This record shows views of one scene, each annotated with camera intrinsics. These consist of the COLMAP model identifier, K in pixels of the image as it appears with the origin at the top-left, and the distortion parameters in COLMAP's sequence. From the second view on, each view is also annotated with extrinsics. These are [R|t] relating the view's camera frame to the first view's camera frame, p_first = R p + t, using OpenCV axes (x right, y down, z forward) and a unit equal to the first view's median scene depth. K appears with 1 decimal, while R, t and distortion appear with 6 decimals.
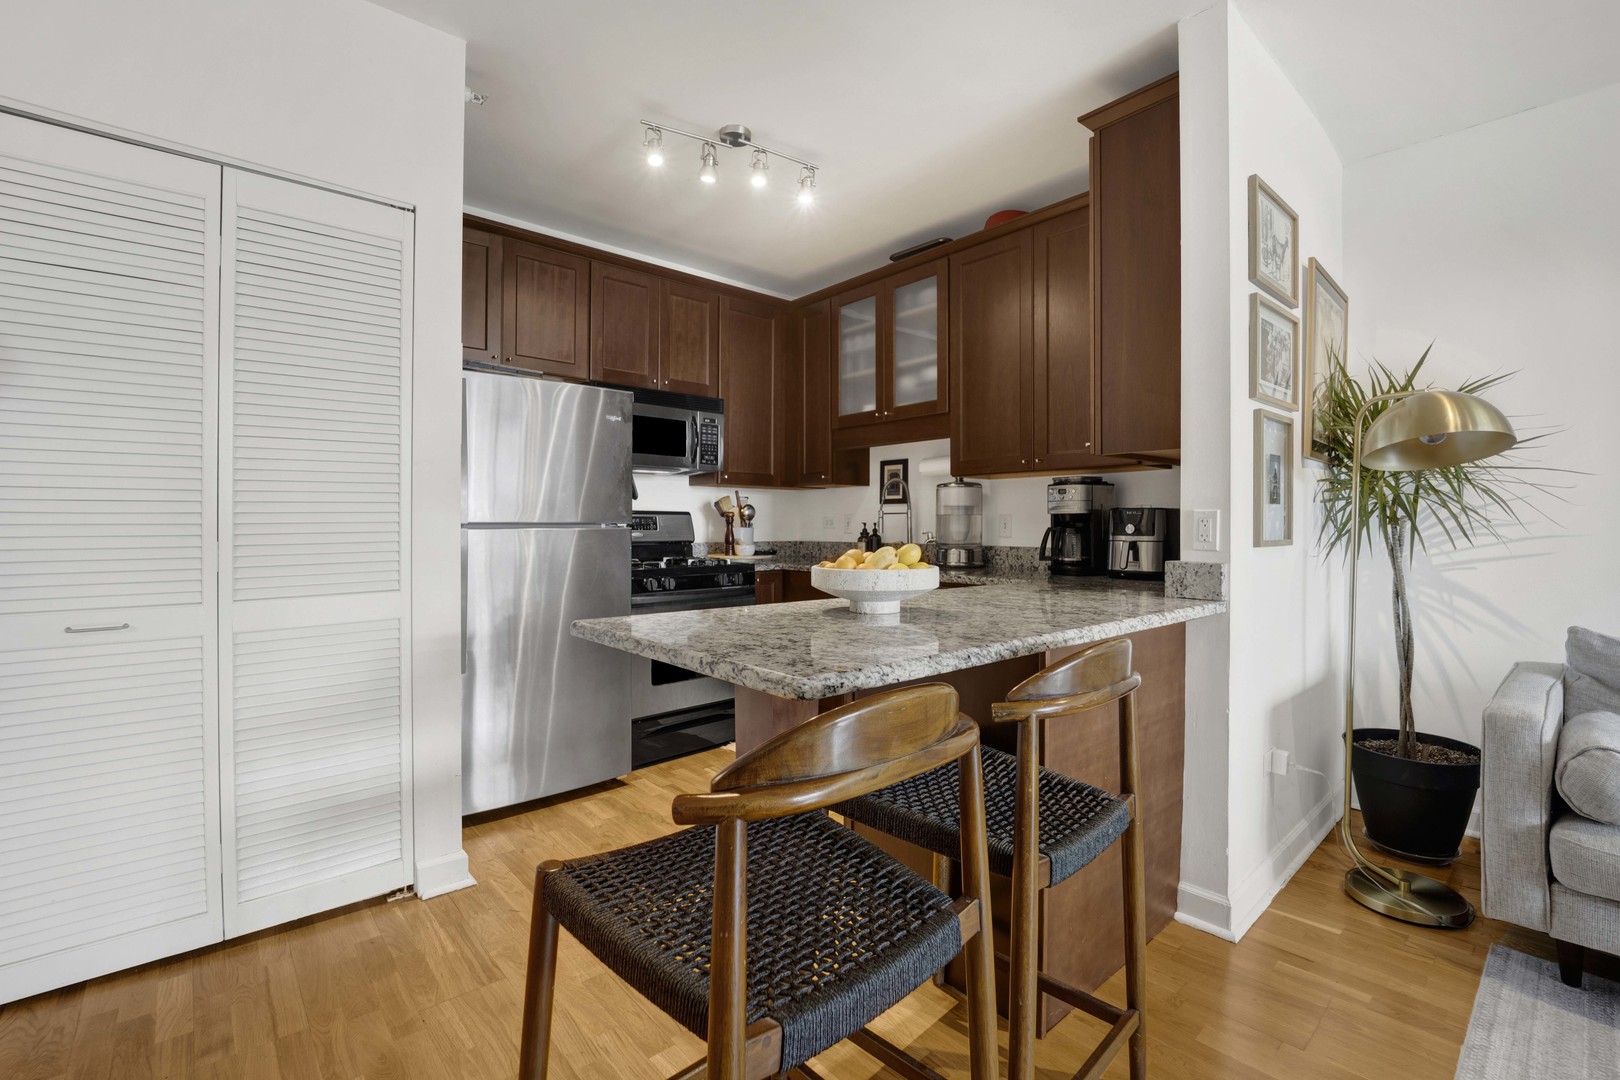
lens RADIAL K [[719.2, 0, 773.4], [0, 719.2, 528.1], [0, 0, 1]] dist [0.000171, 0.000049]
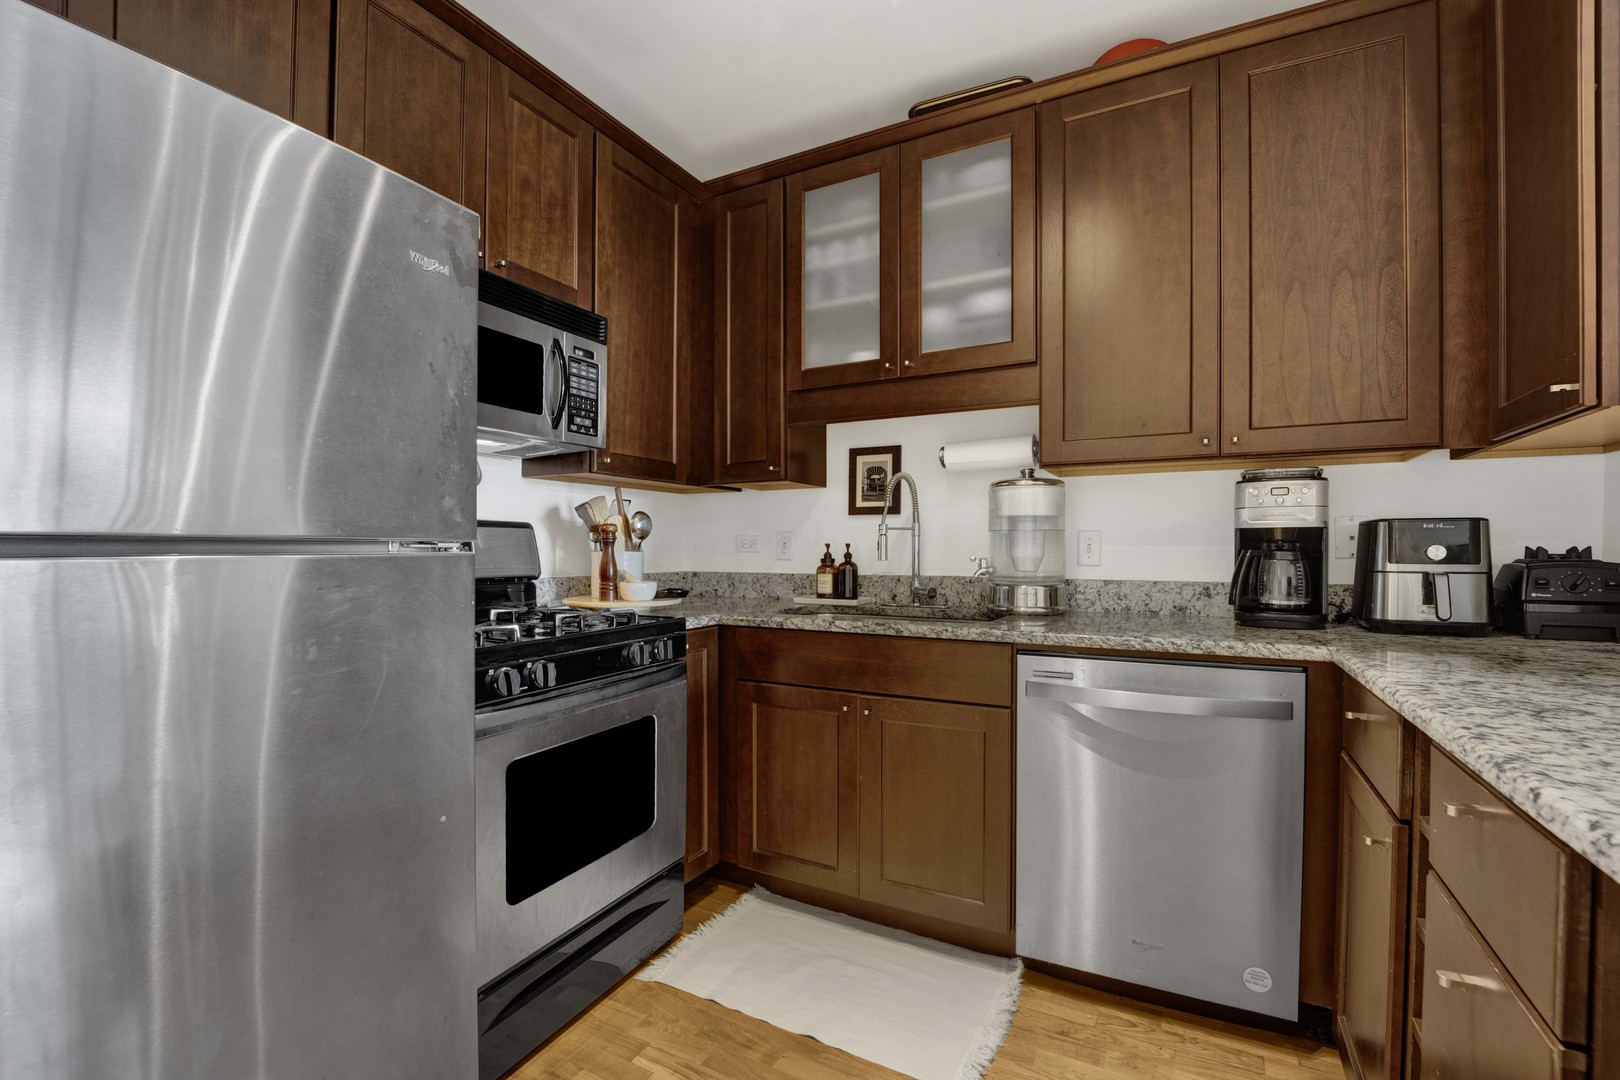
lens RADIAL K [[707.3, 0, 810.4], [0, 707.3, 552.8], [0, 0, 1]] dist [-0.003445, -0.000421]
pose [[0.915526, -0.001785, 0.402254, -0.150266], [0.001236, 0.999998, 0.001625, -0.000460], [-0.402256, -0.000991, 0.915527, 0.458660]]
